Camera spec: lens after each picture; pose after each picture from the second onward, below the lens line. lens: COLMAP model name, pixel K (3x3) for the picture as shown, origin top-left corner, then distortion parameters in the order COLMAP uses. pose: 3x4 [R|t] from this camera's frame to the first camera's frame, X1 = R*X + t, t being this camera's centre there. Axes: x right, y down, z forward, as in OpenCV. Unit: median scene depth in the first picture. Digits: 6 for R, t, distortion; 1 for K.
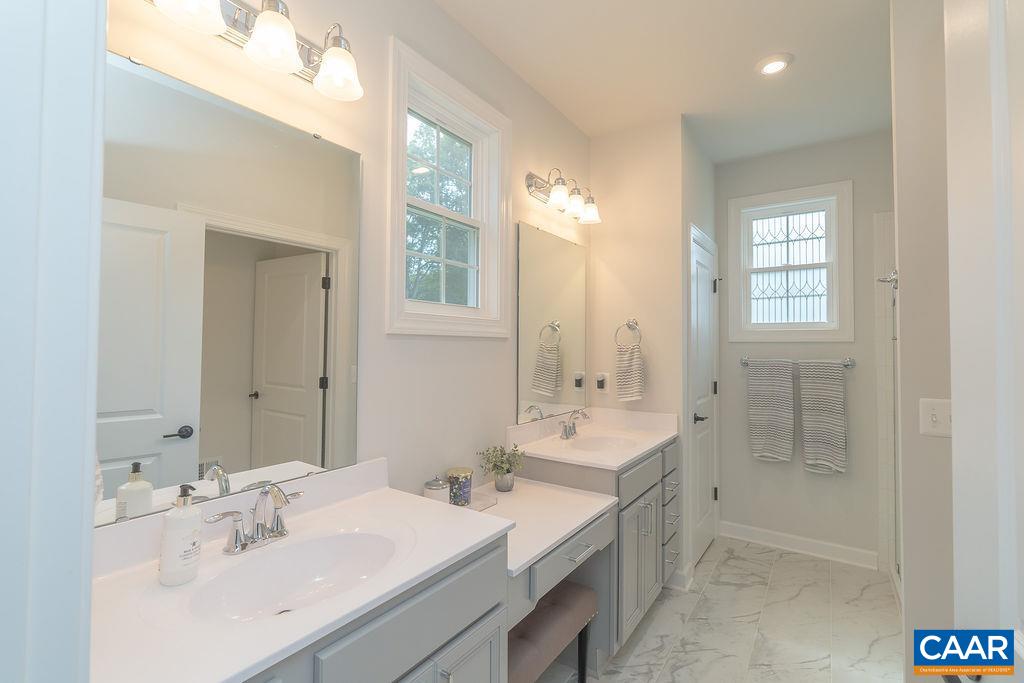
lens RADIAL K [[464.6, 0, 510.0], [0, 464.6, 340.1], [0, 0, 1]] dist [-0.002774, 0.001344]
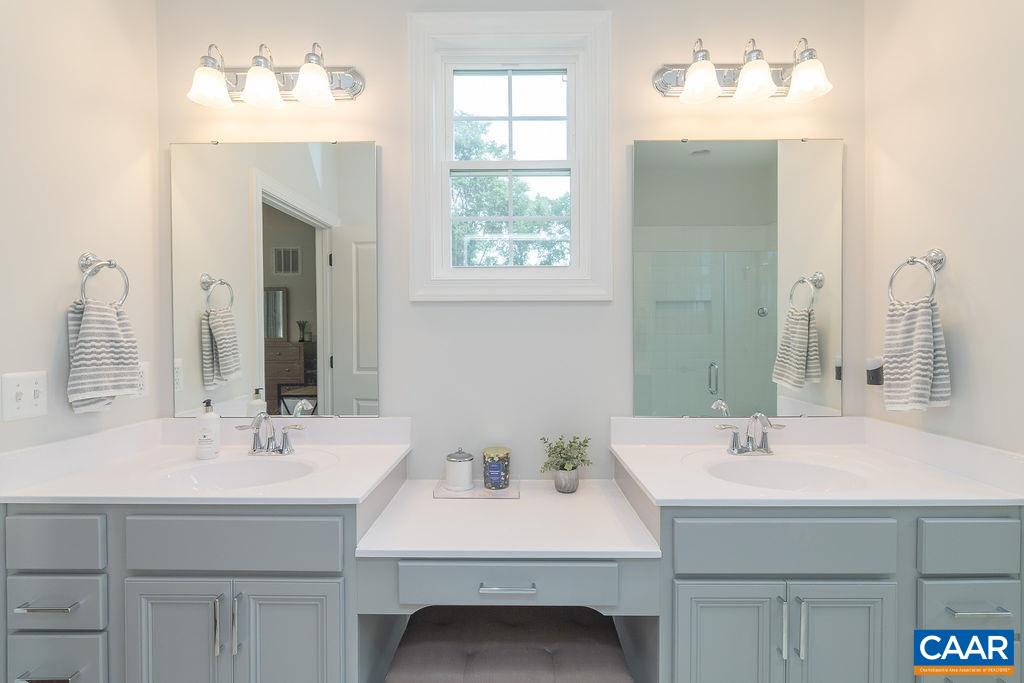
lens RADIAL K [[464.6, 0, 512.6], [0, 464.6, 343.3], [0, 0, 1]] dist [-0.002774, 0.001344]
pose [[0.564535, 0.009474, -0.825355, 0.594557], [0.018074, 0.999553, 0.023836, 0.048643], [0.825211, -0.028373, 0.564111, 0.478122]]
